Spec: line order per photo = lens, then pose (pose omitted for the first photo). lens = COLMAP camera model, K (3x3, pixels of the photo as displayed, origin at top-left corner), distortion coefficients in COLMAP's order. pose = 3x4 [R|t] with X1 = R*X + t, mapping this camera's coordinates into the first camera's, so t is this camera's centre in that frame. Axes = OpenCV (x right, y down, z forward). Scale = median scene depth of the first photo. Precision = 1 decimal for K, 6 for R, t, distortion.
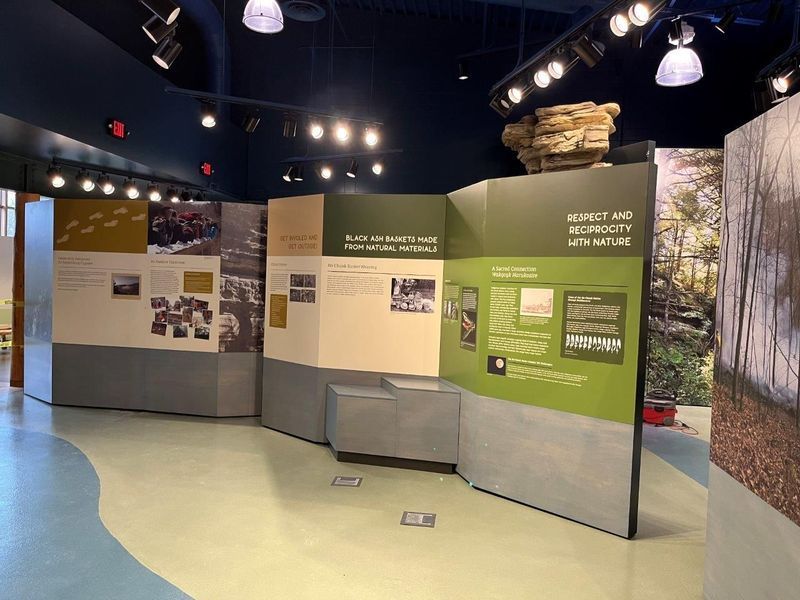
lens RADIAL K [[607.8, 0, 403.5], [0, 607.8, 304.1], [0, 0, 1]] dist [0.073022, -0.108541]
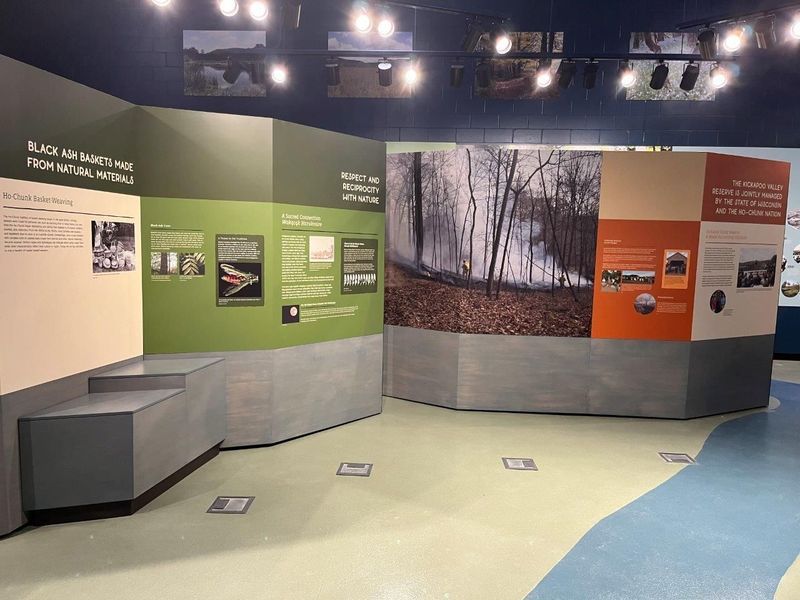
lens RADIAL K [[607.8, 0, 403.5], [0, 607.8, 304.1], [0, 0, 1]] dist [0.073022, -0.108541]
pose [[-0.063562, -0.136776, 0.988561, -0.700636], [0.009074, 0.990444, 0.137620, -0.042767], [-0.997937, 0.017718, -0.061713, 0.727690]]
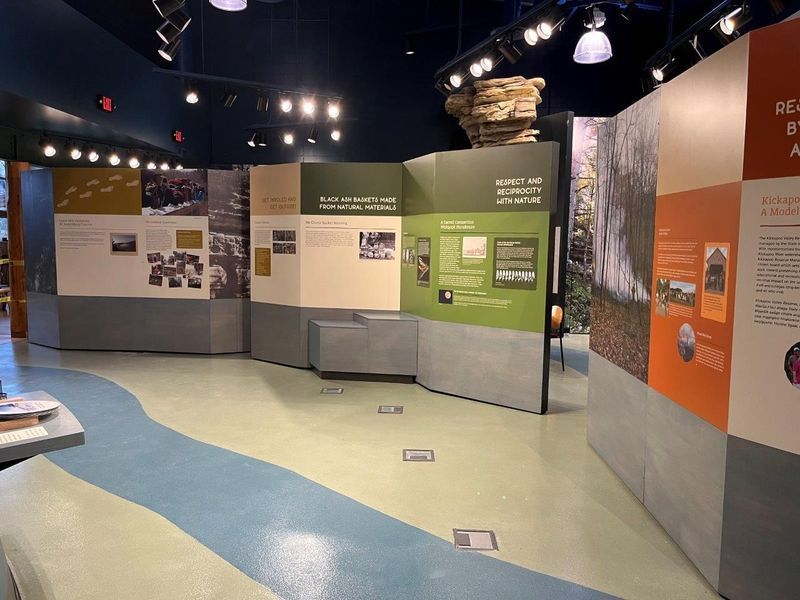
lens RADIAL K [[607.8, 0, 403.5], [0, 607.8, 304.1], [0, 0, 1]] dist [0.073022, -0.108541]
pose [[0.995834, -0.030703, 0.085866, -0.041671], [0.024651, 0.997195, 0.070670, 0.018111], [-0.087794, -0.068258, 0.993797, -0.244072]]
